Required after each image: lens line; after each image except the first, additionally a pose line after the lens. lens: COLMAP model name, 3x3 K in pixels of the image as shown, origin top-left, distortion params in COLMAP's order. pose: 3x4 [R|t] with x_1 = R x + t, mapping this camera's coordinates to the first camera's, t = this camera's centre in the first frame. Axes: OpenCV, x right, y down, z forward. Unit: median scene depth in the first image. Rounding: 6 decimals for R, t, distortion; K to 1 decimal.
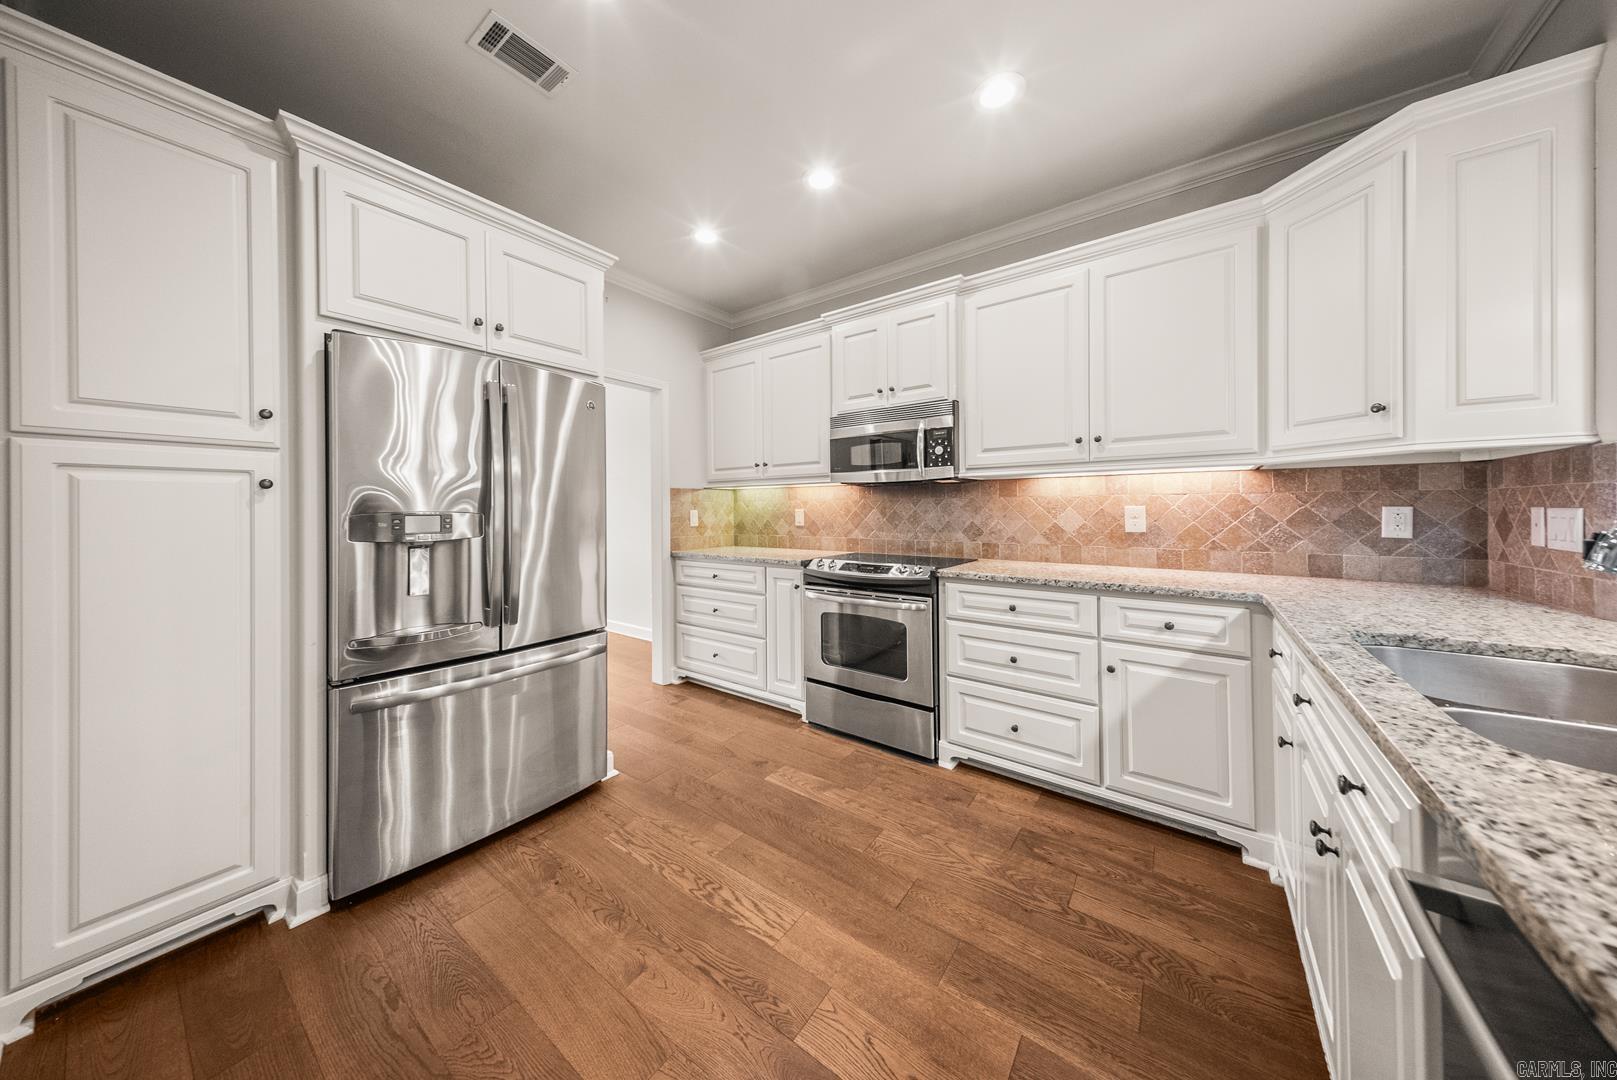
lens RADIAL K [[520.1, 0, 789.8], [0, 520.1, 498.9], [0, 0, 1]] dist [0.007866, -0.004273]
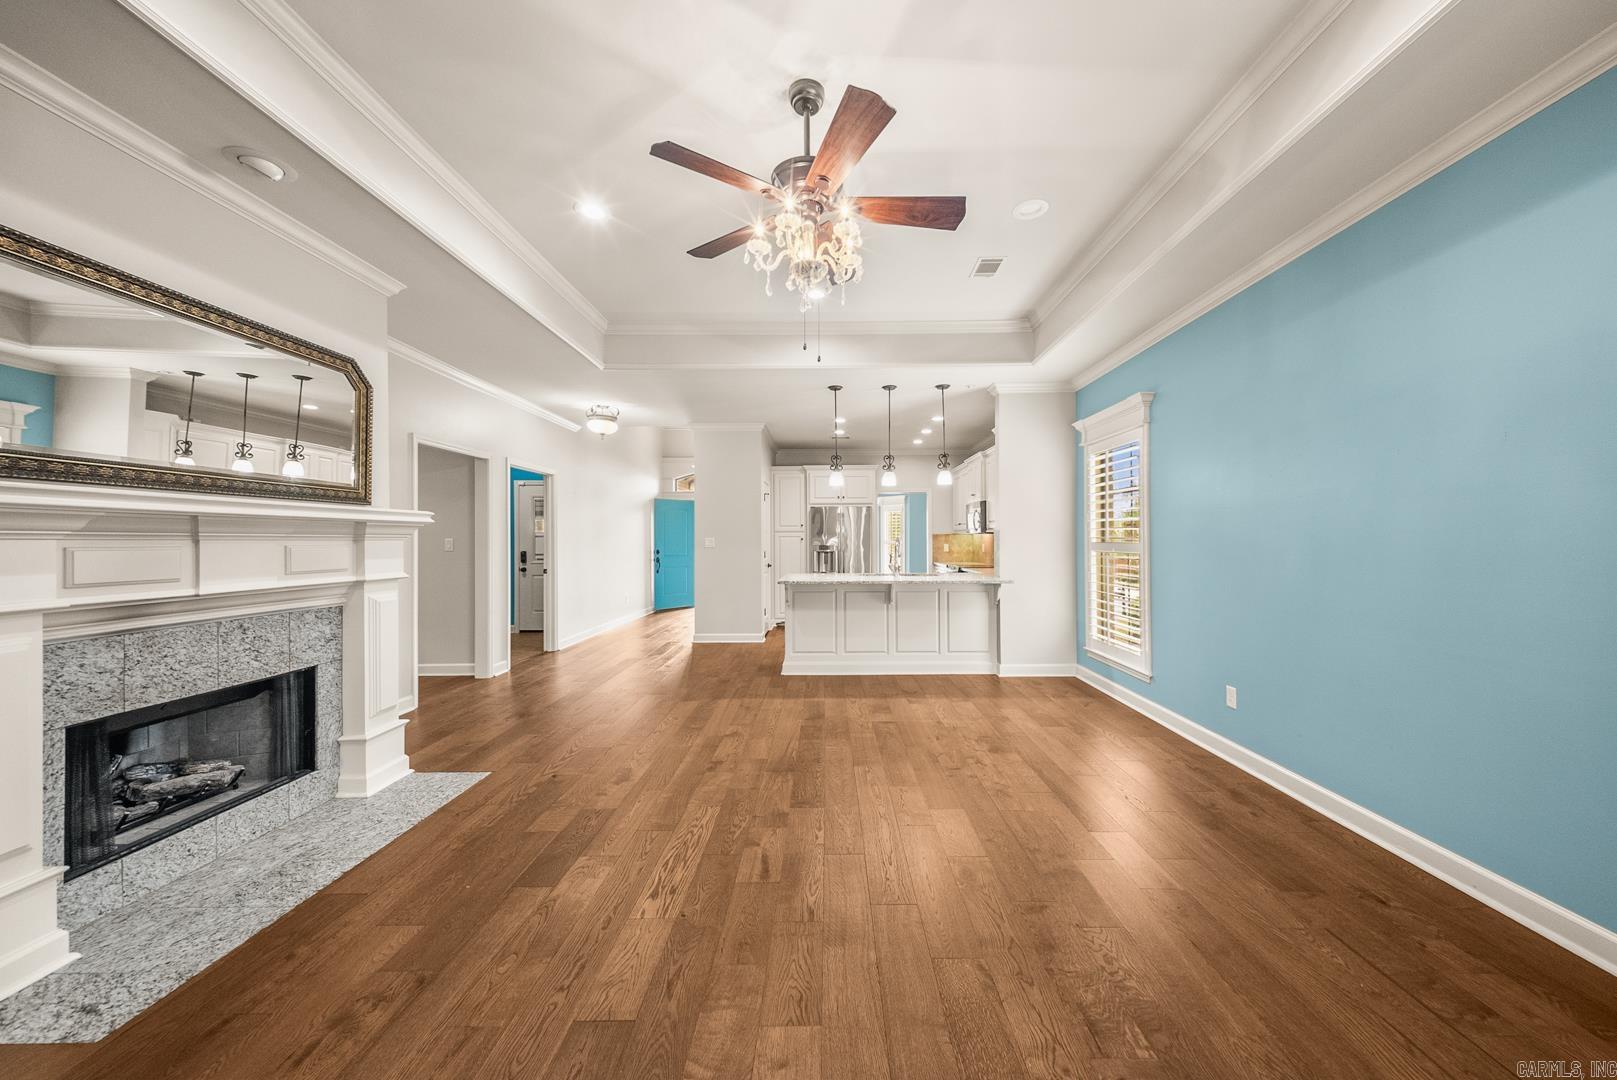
lens RADIAL K [[571.1, 0, 829.0], [0, 571.1, 539.8], [0, 0, 1]] dist [0.029080, -0.008621]
pose [[0.606287, 0.001113, -0.795245, 2.778392], [0.017757, 0.999731, 0.014938, -0.081894], [0.795048, -0.023178, 0.606104, -1.710048]]
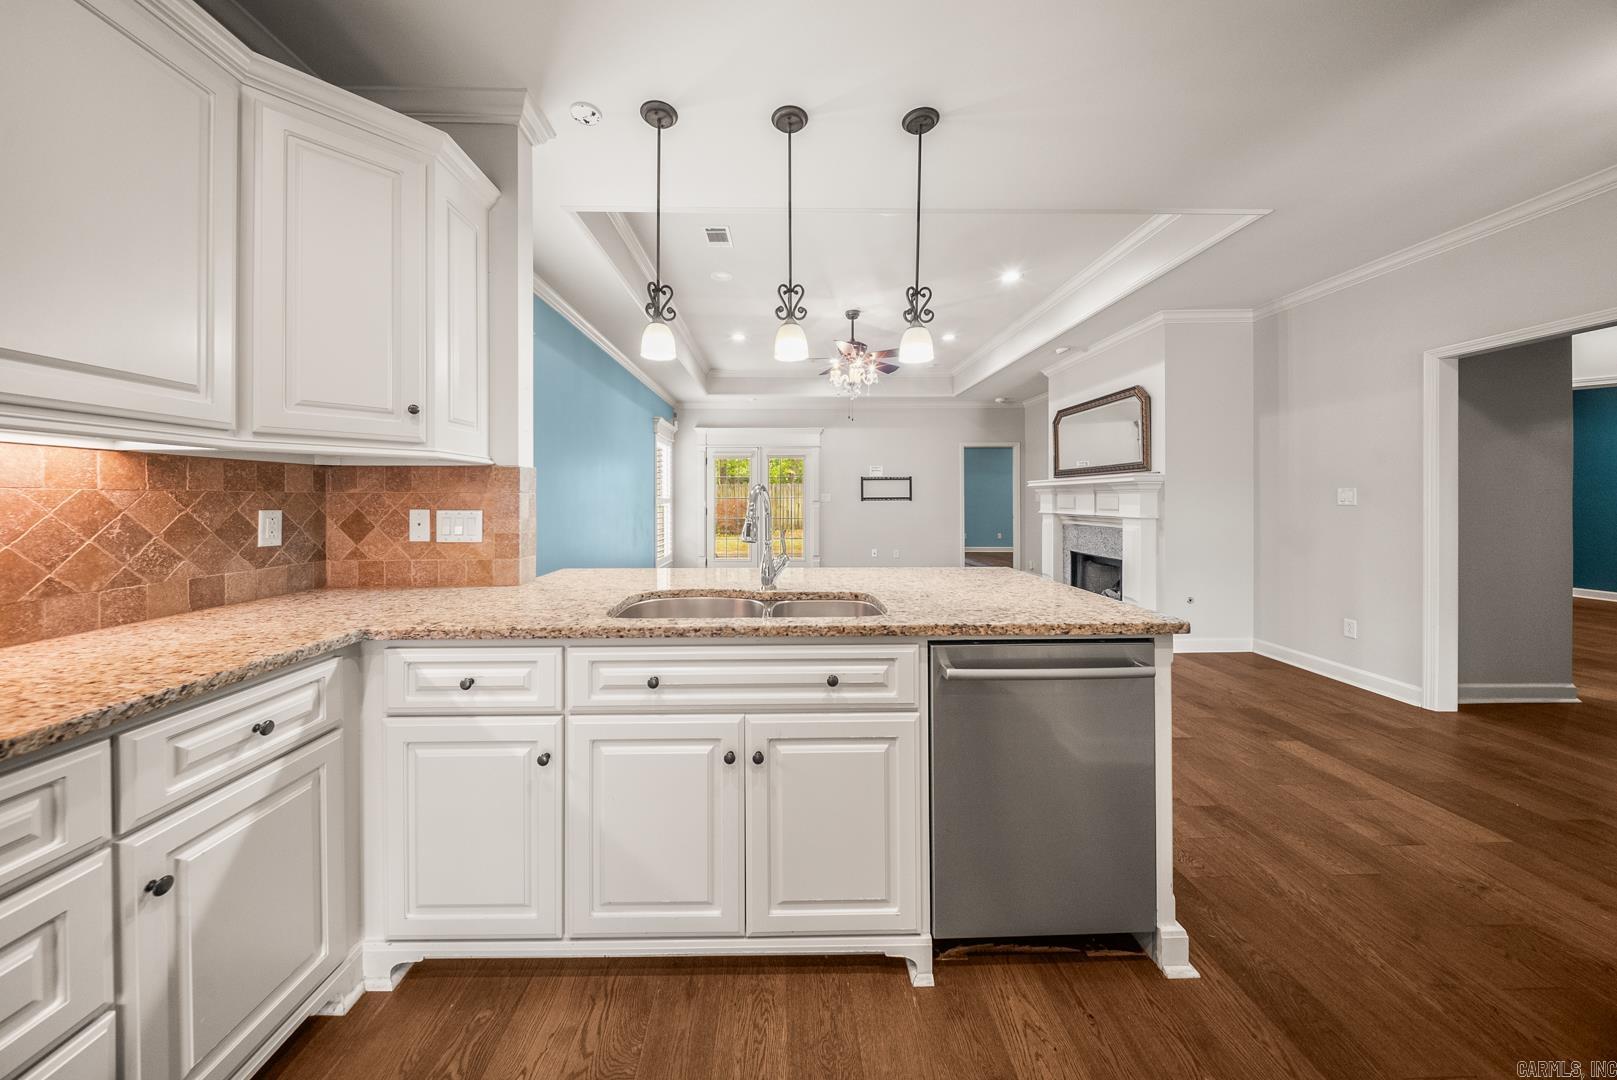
lens RADIAL K [[520.1, 0, 789.8], [0, 520.1, 498.9], [0, 0, 1]] dist [0.007866, -0.004273]
pose [[-0.620877, 0.006226, 0.783884, -0.057803], [-0.010979, 0.999801, -0.016637, 0.000726], [-0.783831, -0.018936, -0.620685, 0.864044]]
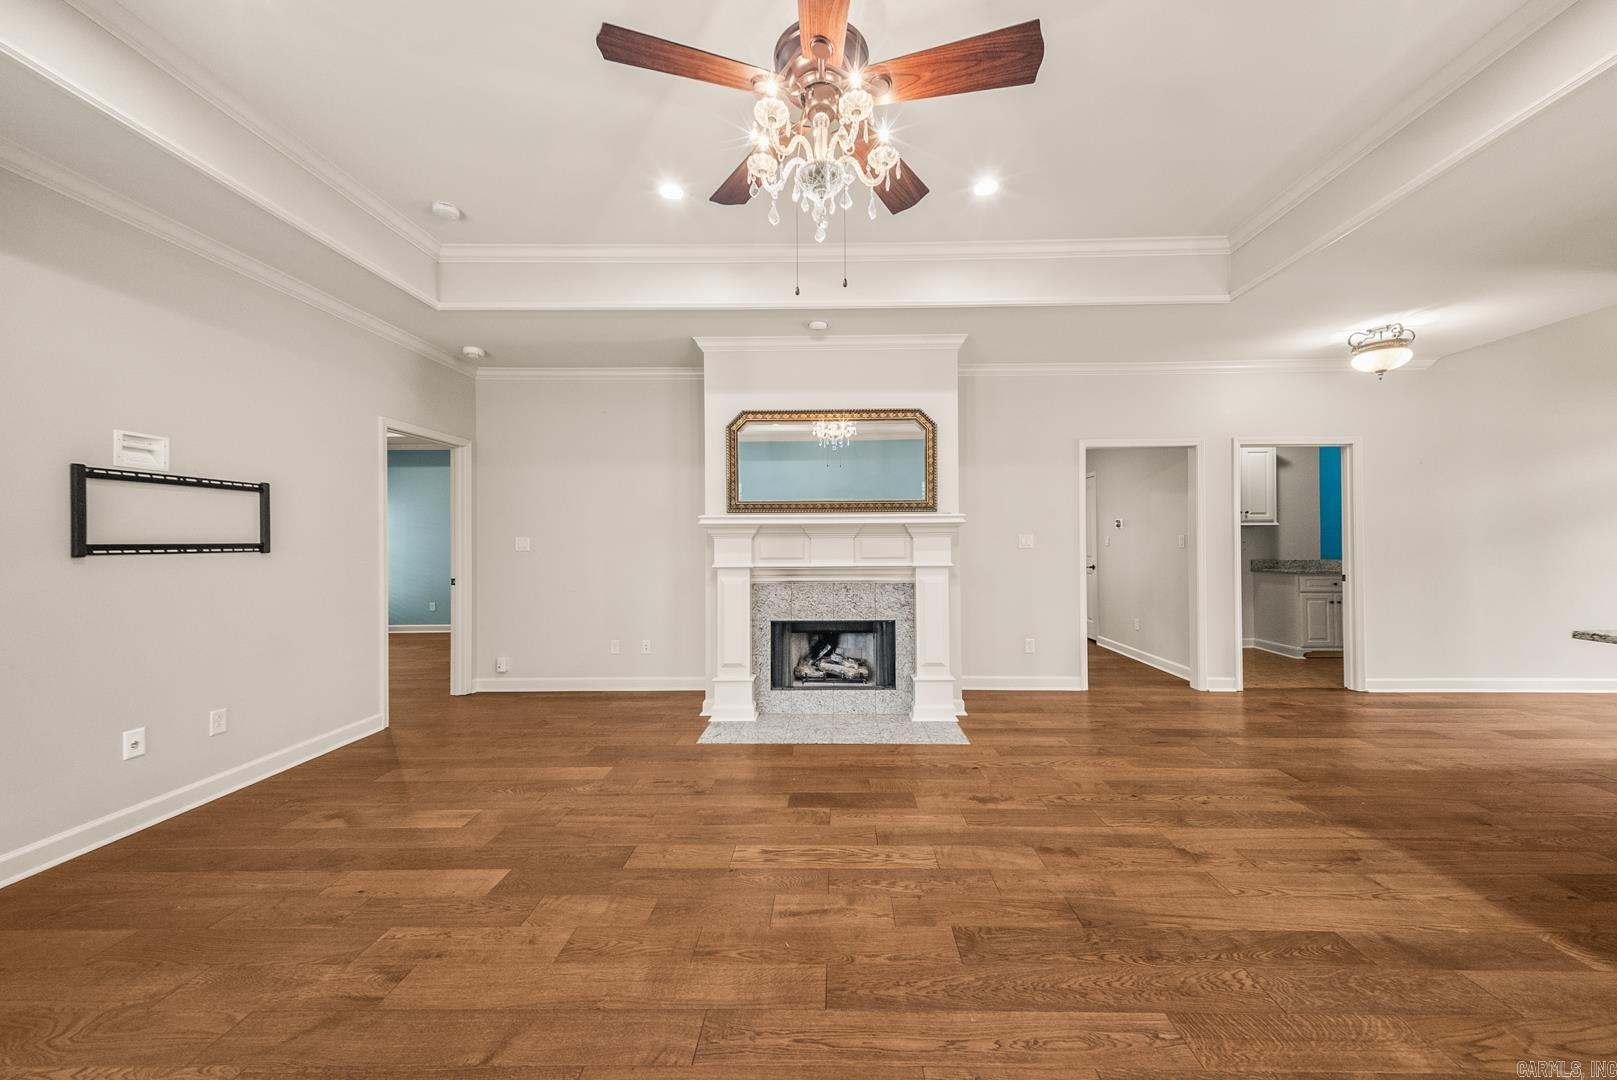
lens RADIAL K [[571.1, 0, 829.0], [0, 571.1, 539.8], [0, 0, 1]] dist [0.029080, -0.008621]
pose [[-0.802003, 0.006802, -0.597281, 2.340637], [0.021317, 0.999624, -0.017240, -0.041980], [0.596939, -0.026559, -0.801847, -0.278168]]
